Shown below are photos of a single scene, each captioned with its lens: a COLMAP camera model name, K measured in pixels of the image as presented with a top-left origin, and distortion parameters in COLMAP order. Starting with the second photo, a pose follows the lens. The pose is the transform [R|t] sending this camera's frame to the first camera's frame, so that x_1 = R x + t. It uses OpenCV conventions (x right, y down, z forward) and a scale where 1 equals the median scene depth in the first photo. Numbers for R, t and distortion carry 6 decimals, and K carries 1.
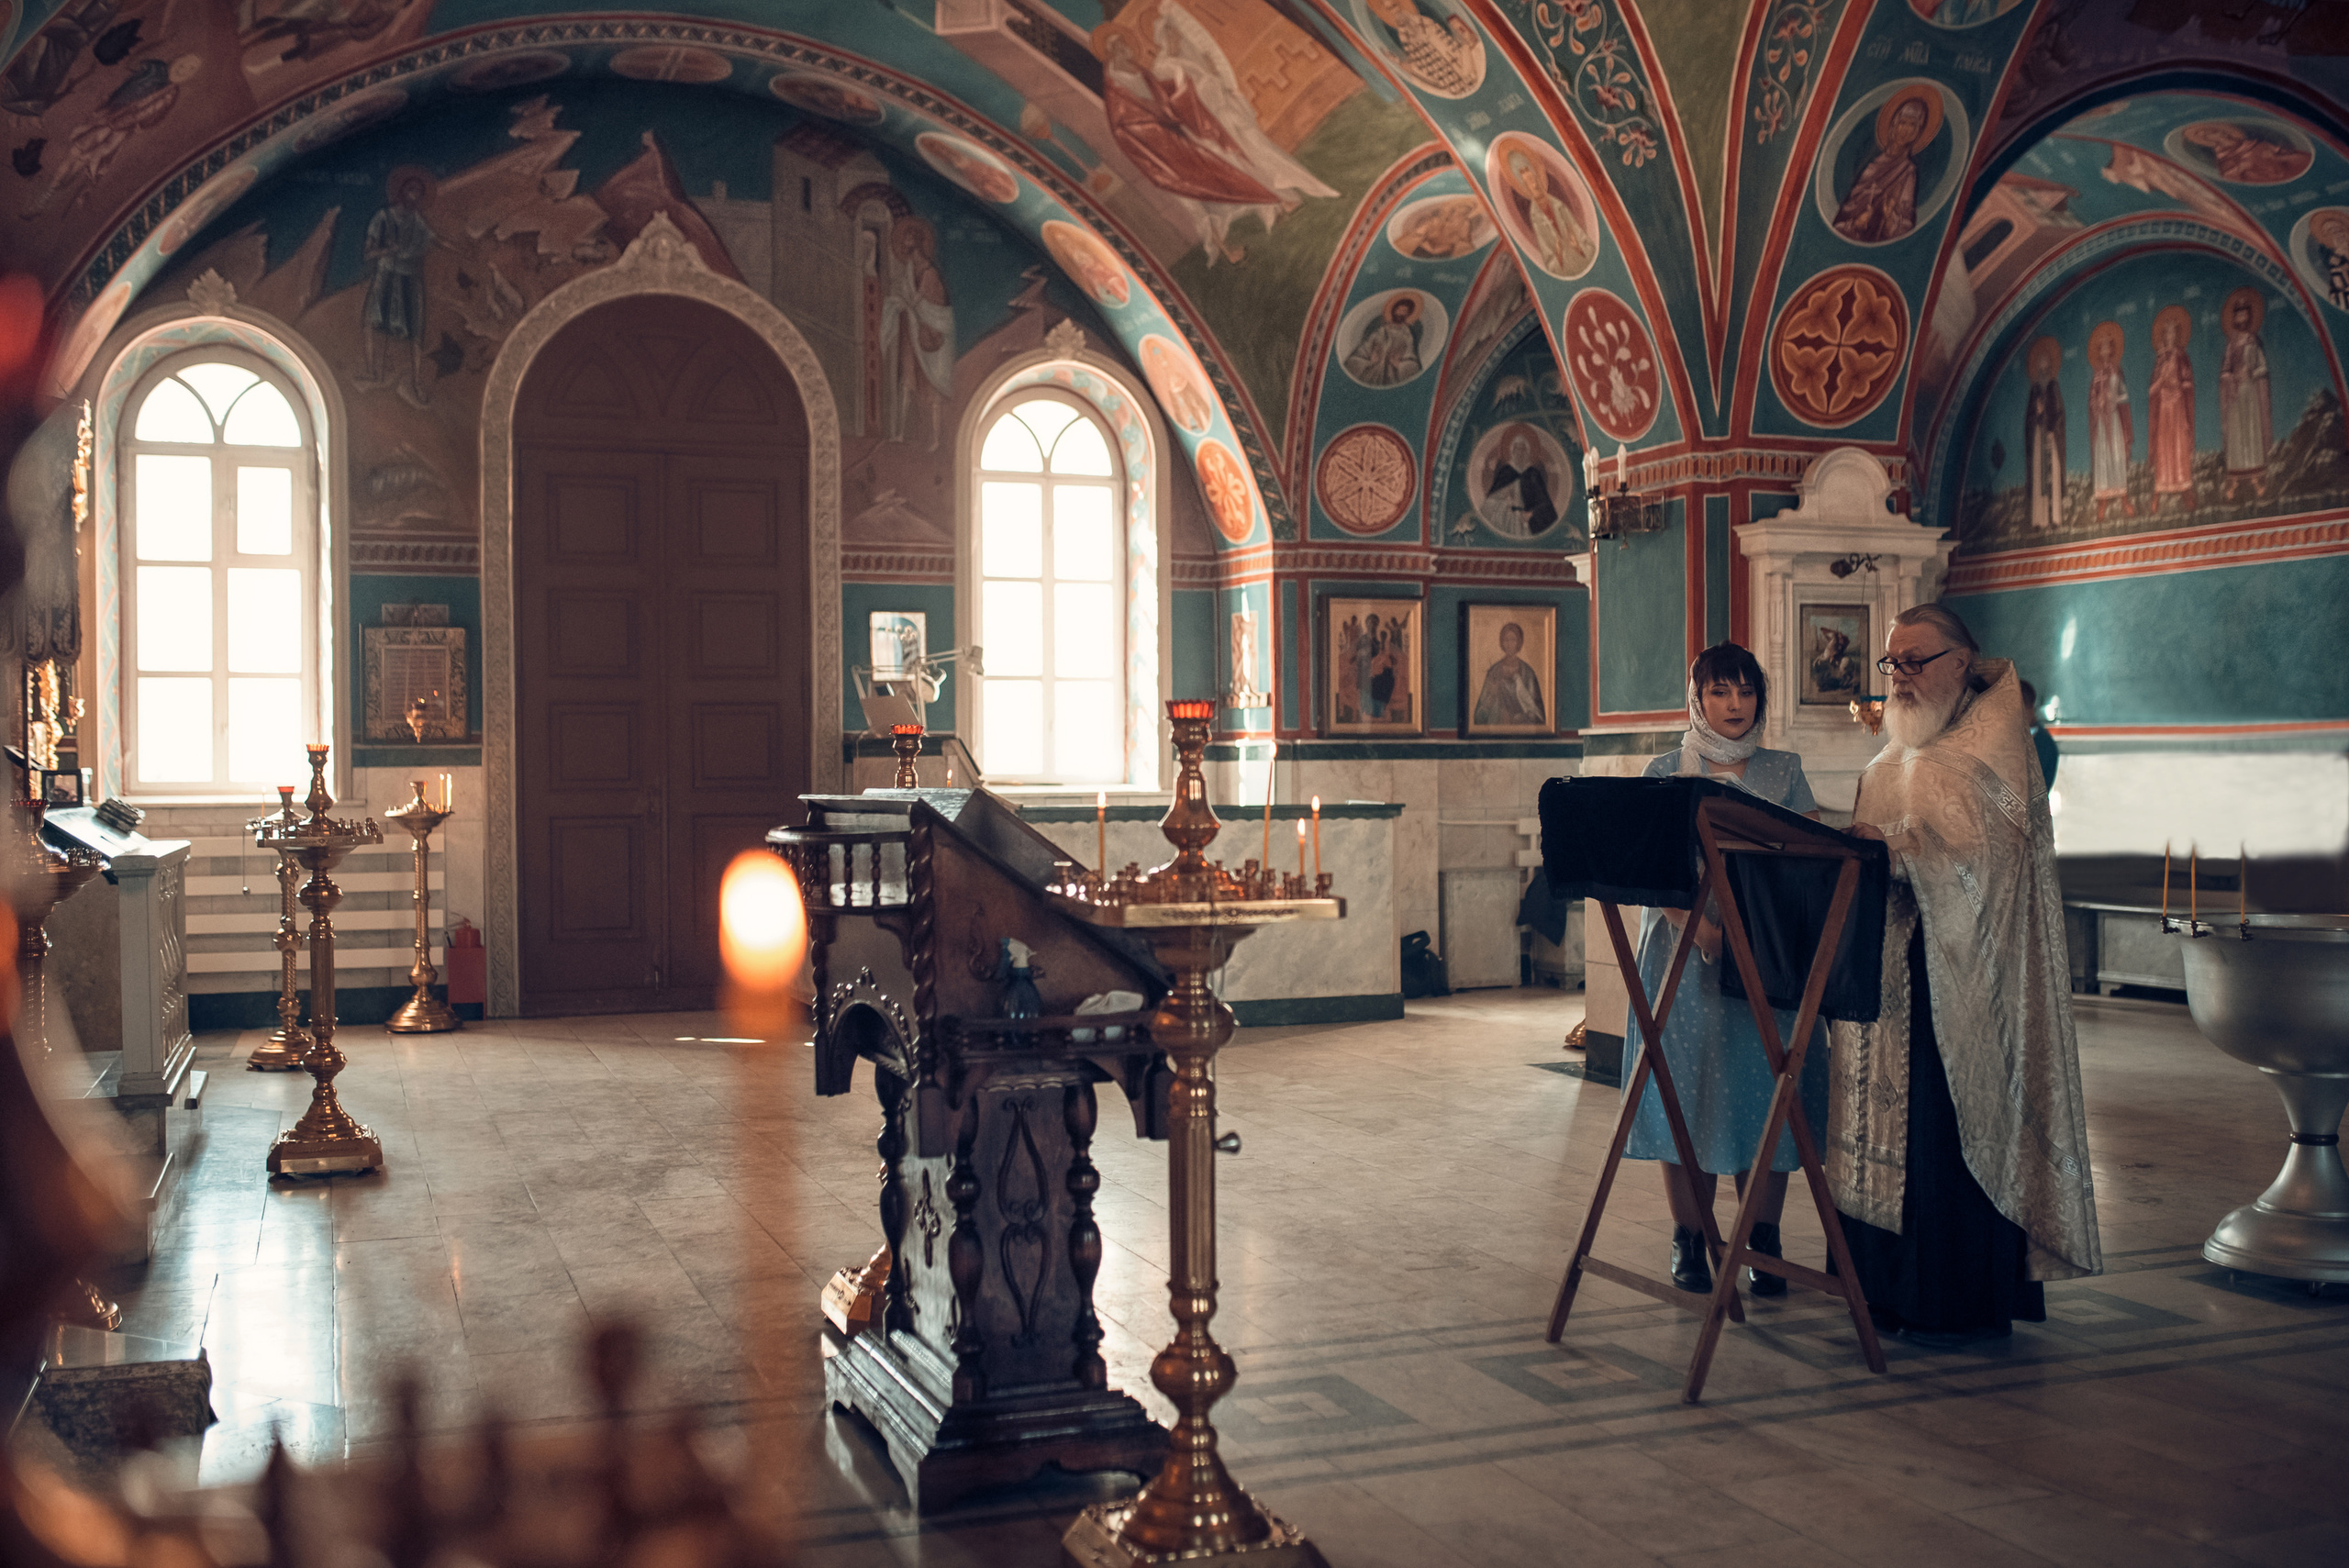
lens RADIAL K [[2286.6, 0, 1174.5], [0, 2286.6, 784.0], [0, 0, 1]] dist [-0.069188, 0.098200]
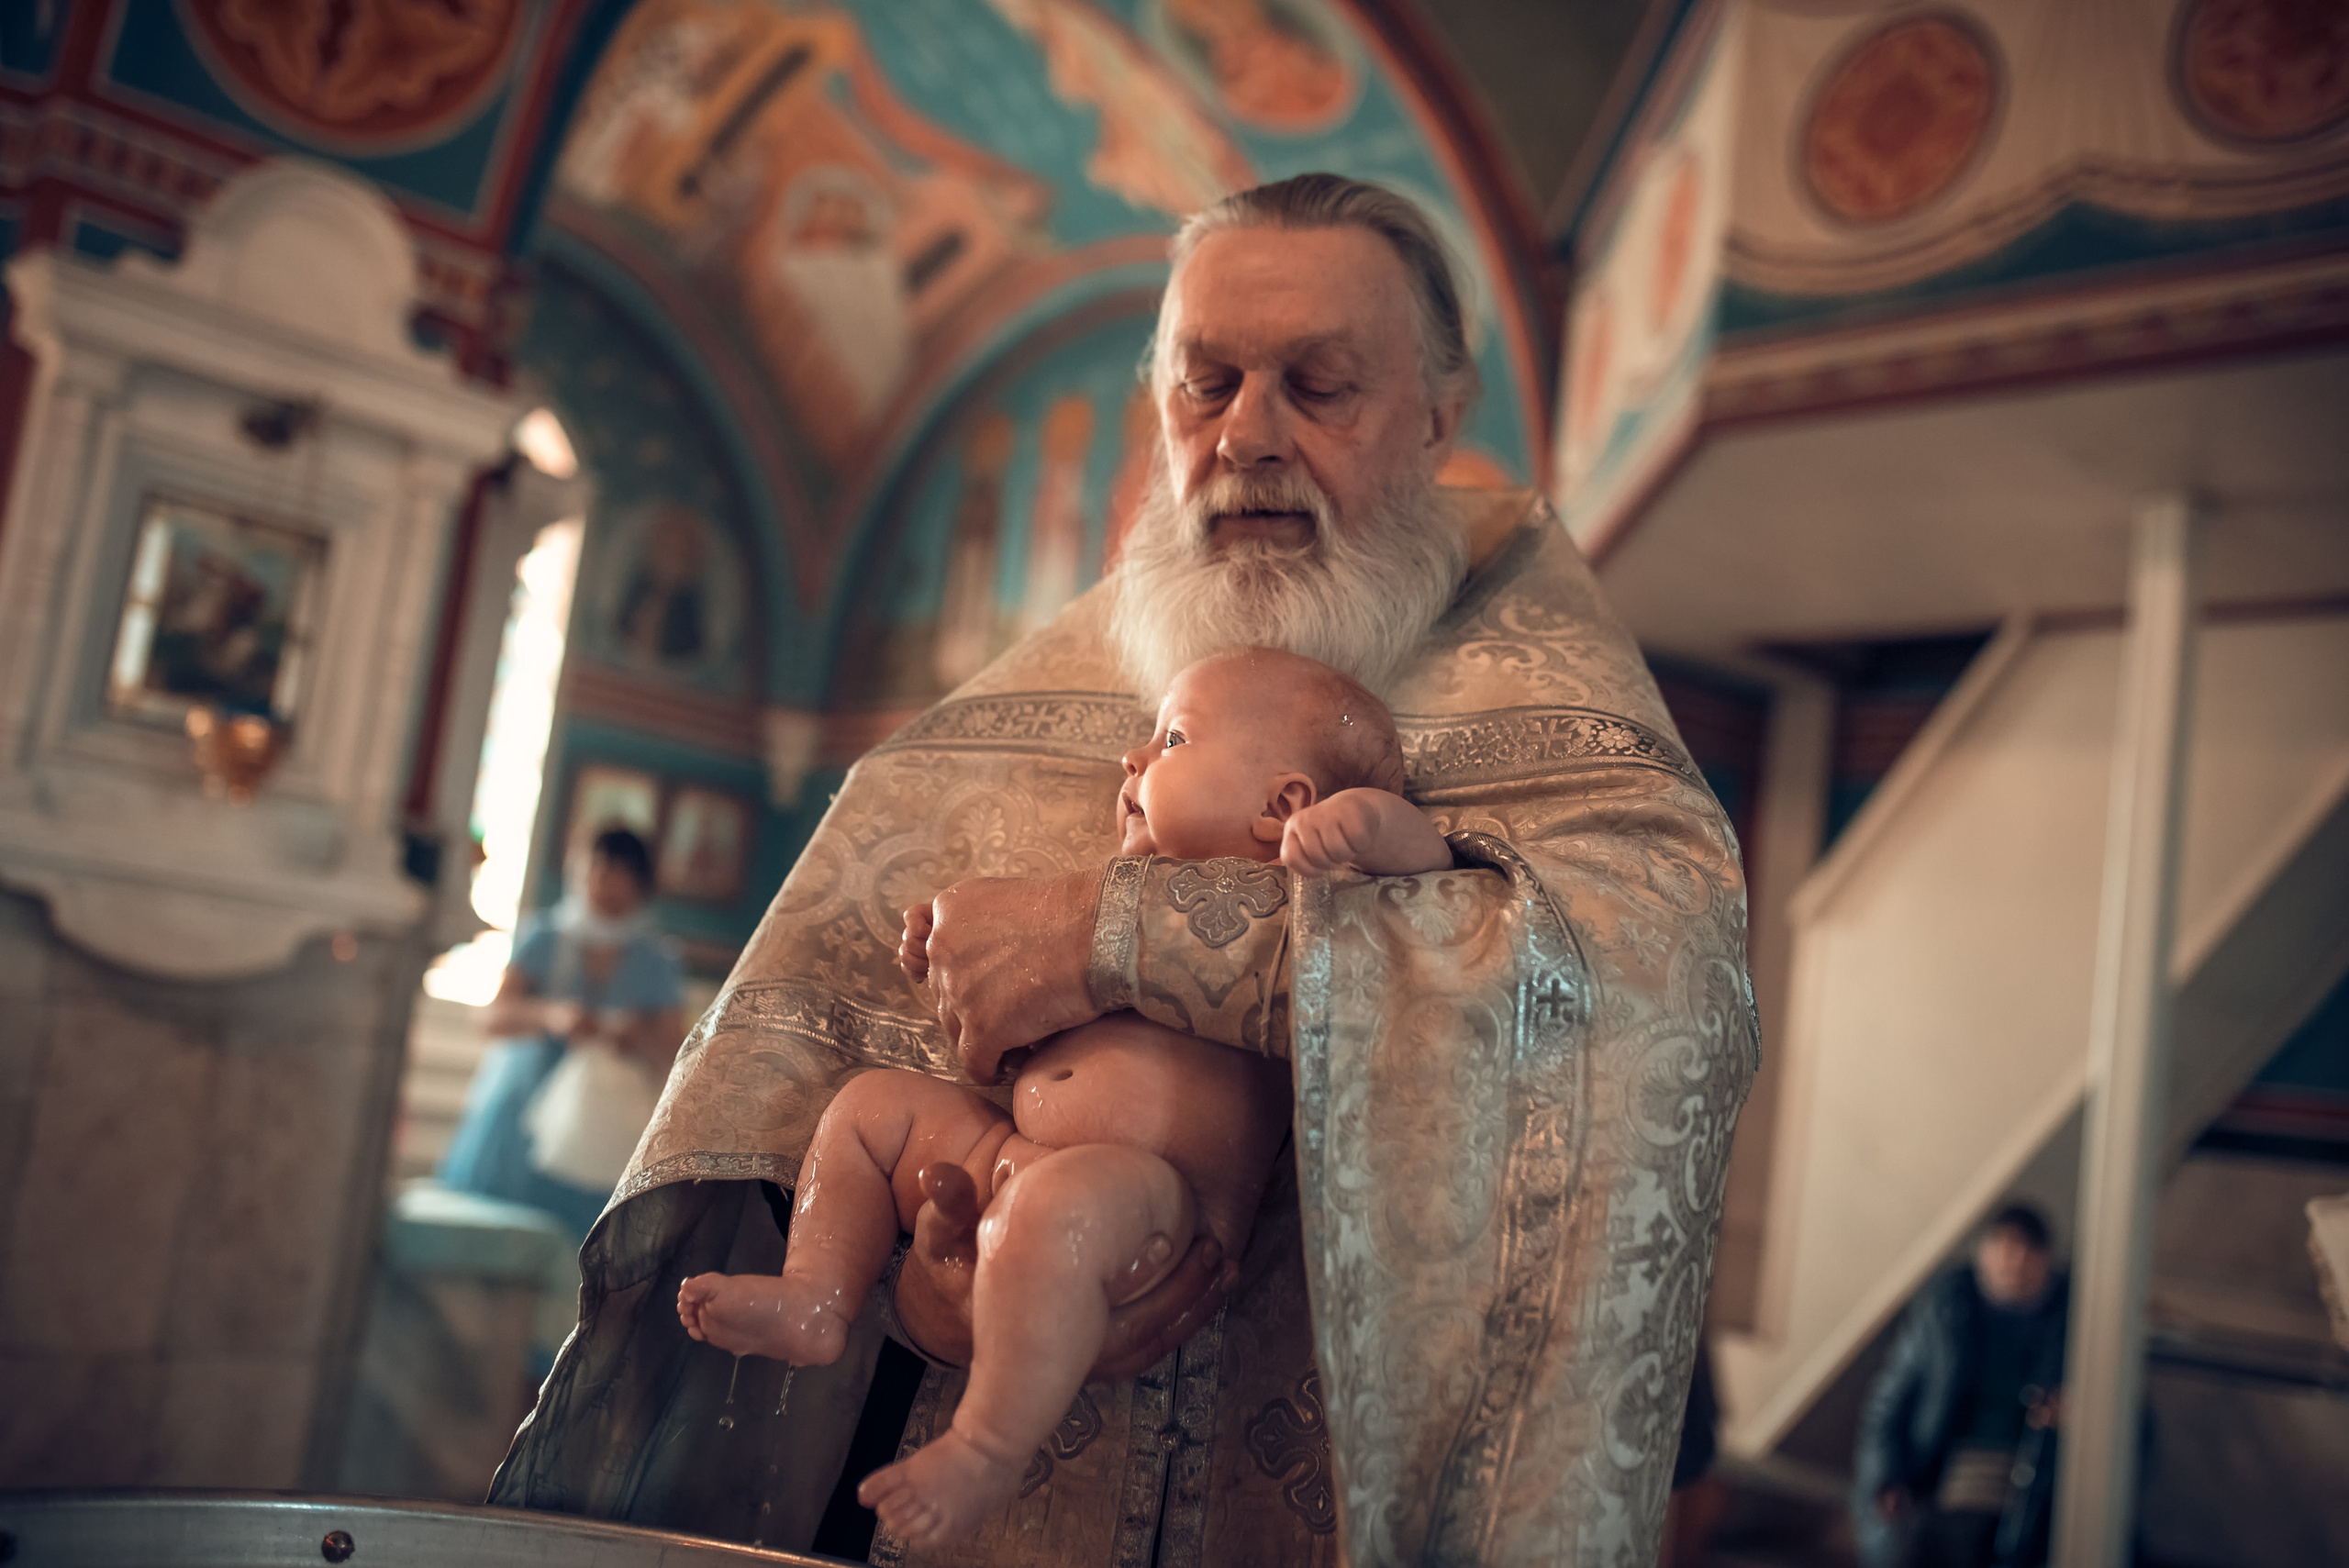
lens RADIAL K [[2367.1, 0, 1174.5], [0, 2367.1, 784.0], [0, 0, 1]] dist [-0.072308, 0.133446]
pose [[0.908484, 0.175235, 0.379406, 0.290439], [-0.135031, 0.982233, -0.130330, 0.008139], [-0.395503, 0.067171, 0.916005, 0.513257]]
